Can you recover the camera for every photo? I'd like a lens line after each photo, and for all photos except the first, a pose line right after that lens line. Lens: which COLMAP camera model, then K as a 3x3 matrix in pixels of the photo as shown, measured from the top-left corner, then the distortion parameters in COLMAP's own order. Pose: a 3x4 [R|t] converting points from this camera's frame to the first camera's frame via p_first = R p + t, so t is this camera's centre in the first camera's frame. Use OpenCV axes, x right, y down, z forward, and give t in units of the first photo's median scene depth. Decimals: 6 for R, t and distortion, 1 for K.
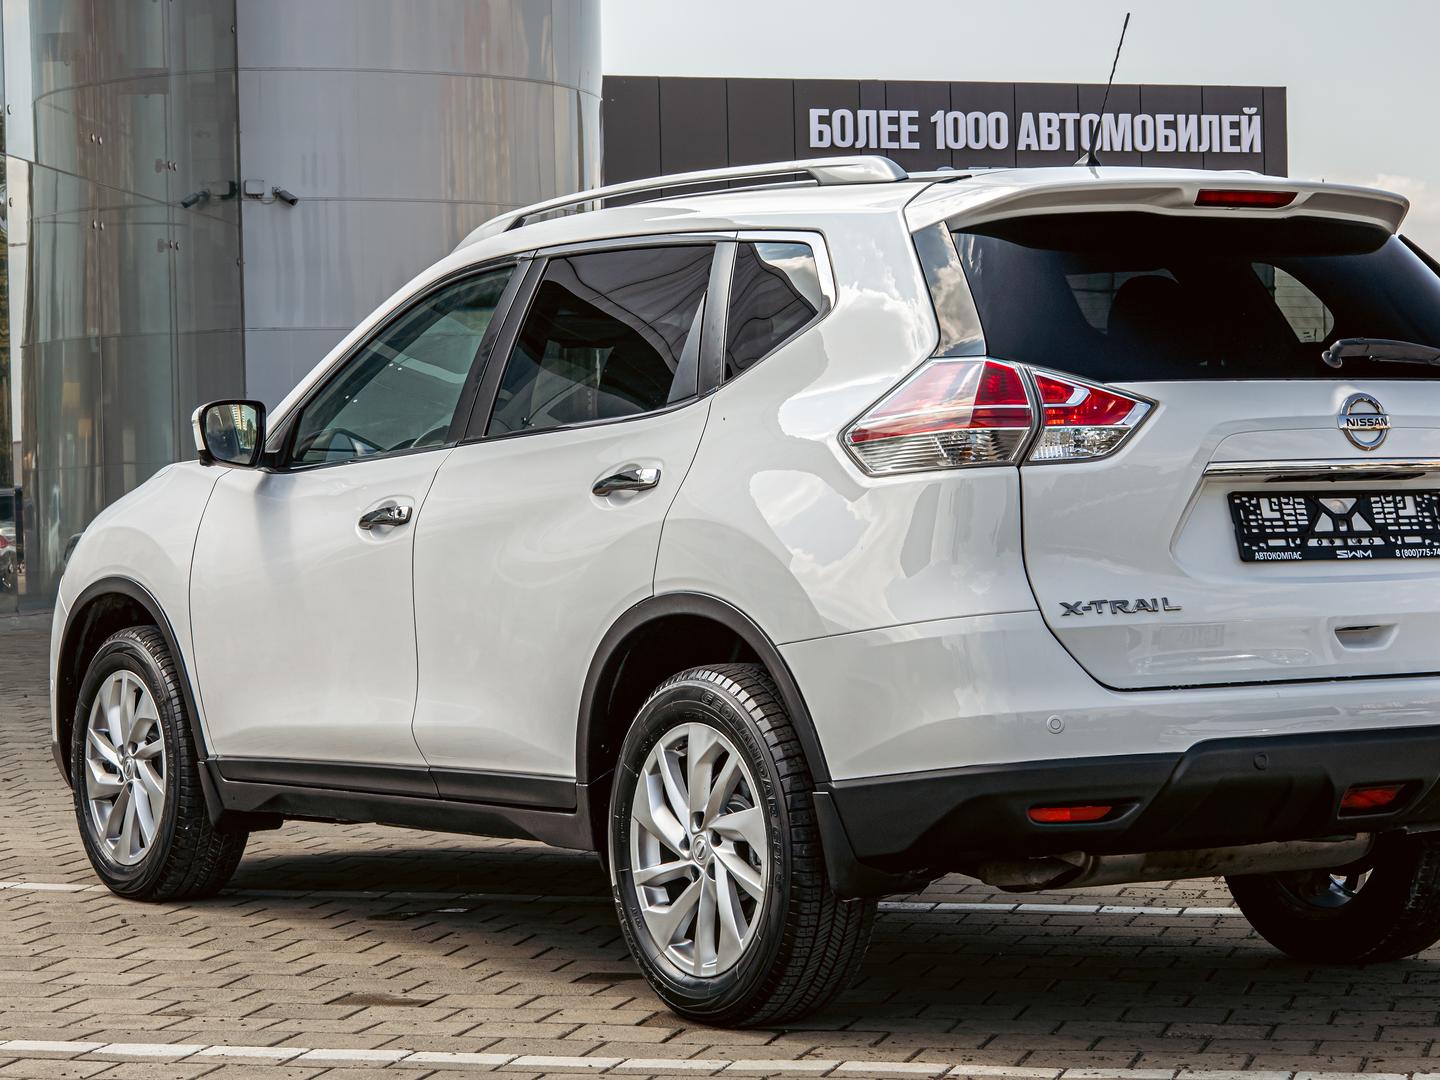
lens RADIAL K [[3783.9, 0, 720.0], [0, 3783.9, 540.0], [0, 0, 1]] dist [-0.139165, -0.880764]
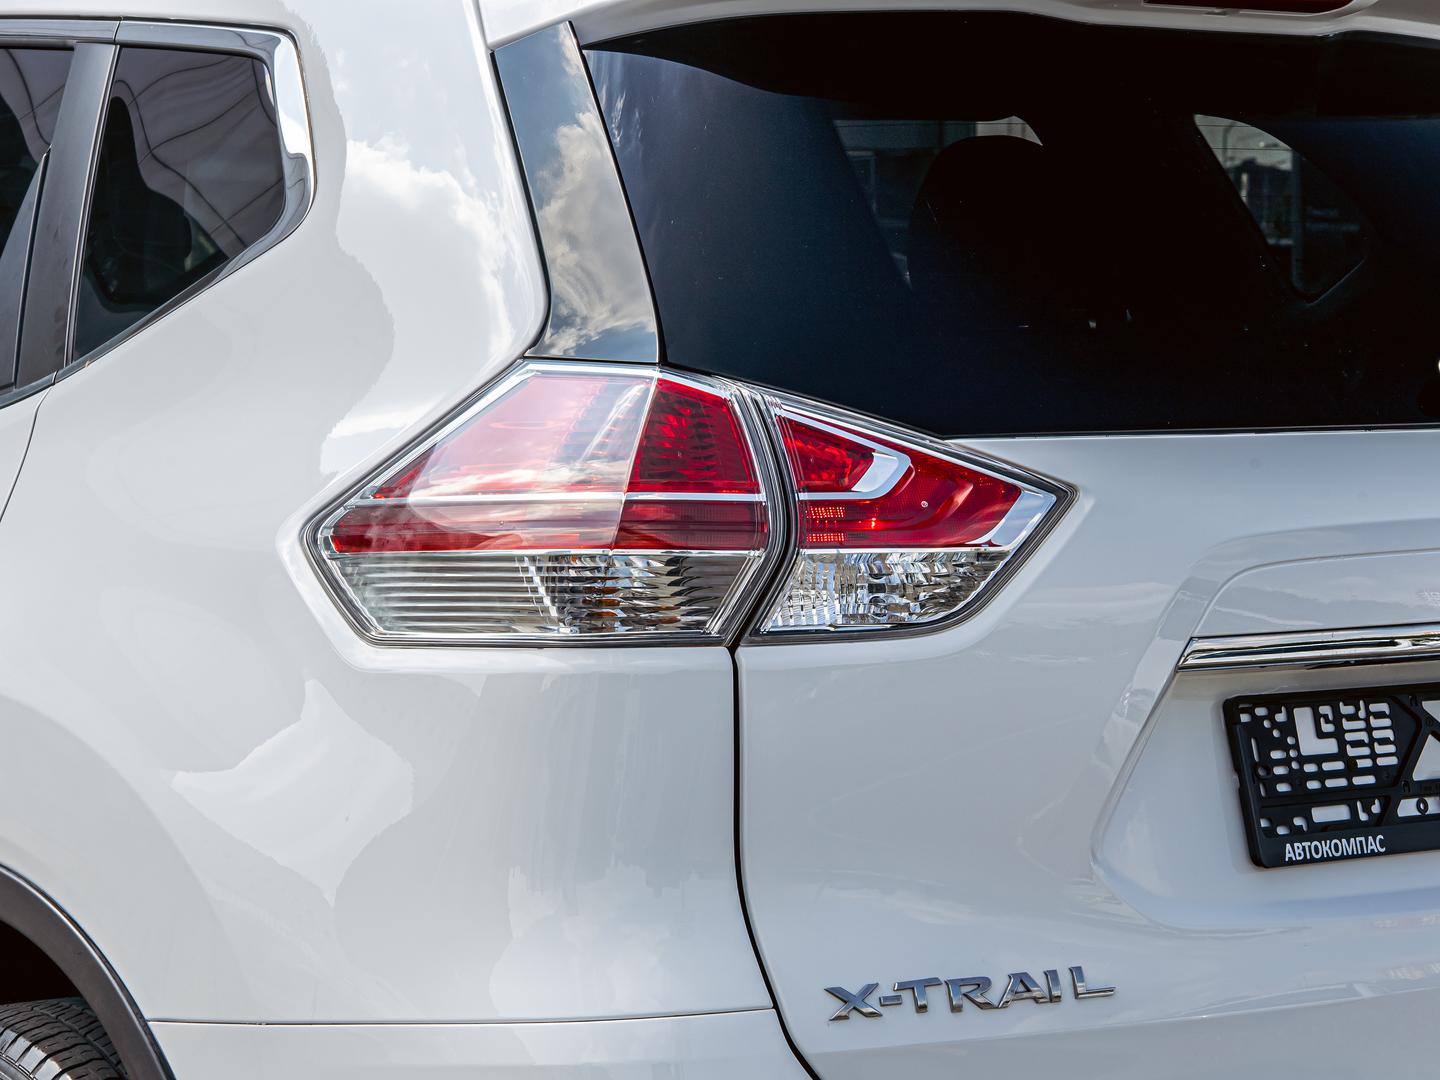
lens RADIAL K [[3750.2, 0, 720.0], [0, 3750.2, 540.0], [0, 0, 1]] dist [-0.002002, 0.032398]
pose [[0.995074, 0.021809, 0.096710, 0.037892], [-0.028454, 0.997288, 0.067877, -0.056971], [-0.094967, -0.070295, 0.992995, 0.591599]]
